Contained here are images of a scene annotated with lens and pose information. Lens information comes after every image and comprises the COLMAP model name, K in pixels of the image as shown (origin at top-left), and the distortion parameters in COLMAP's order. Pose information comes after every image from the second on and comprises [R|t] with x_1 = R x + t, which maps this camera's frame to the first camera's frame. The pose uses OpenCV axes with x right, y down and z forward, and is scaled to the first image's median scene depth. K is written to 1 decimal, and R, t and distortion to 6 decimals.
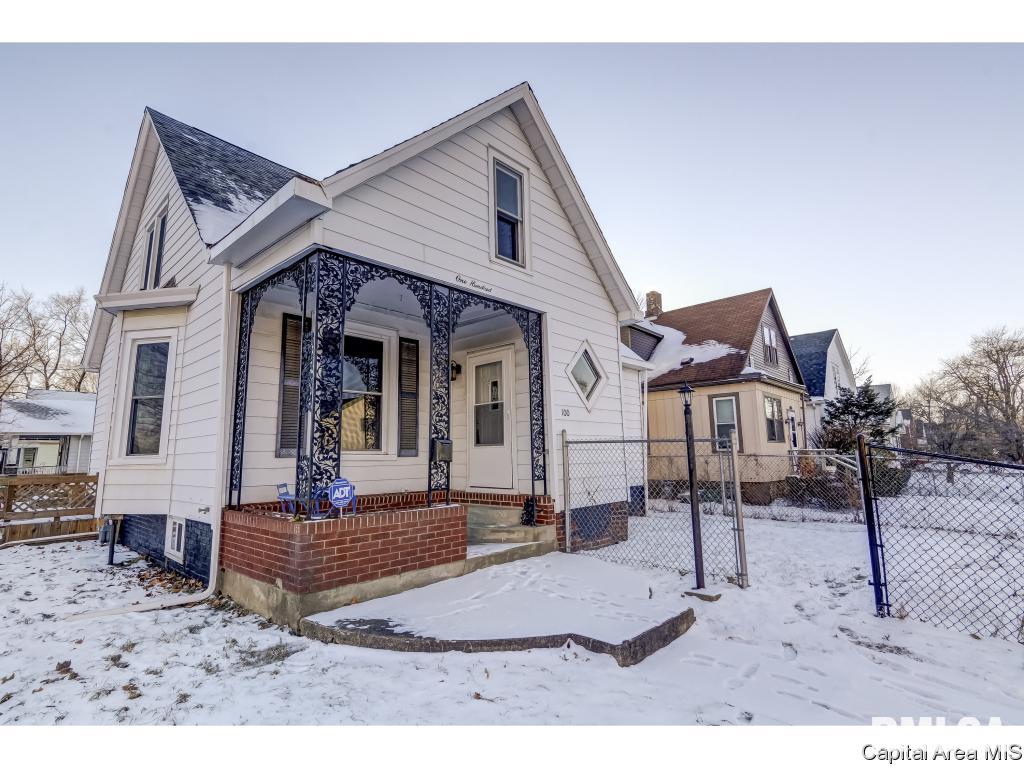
lens RADIAL K [[495.1, 0, 512.3], [0, 495.1, 382.0], [0, 0, 1]] dist [0.005772, -0.004615]
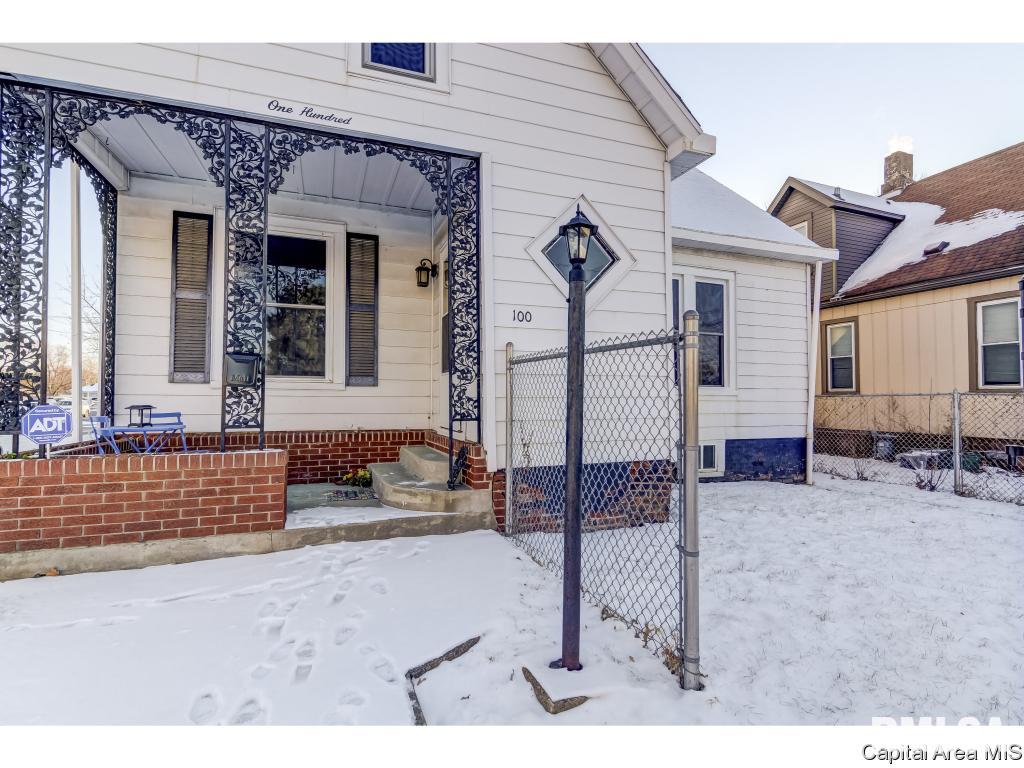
lens RADIAL K [[495.1, 0, 509.7], [0, 495.1, 387.0], [0, 0, 1]] dist [0.005772, -0.004615]
pose [[0.893188, 0.005473, -0.449650, 0.403573], [0.052383, 0.991852, 0.116126, 0.083502], [0.446622, -0.127276, 0.885624, 0.463677]]
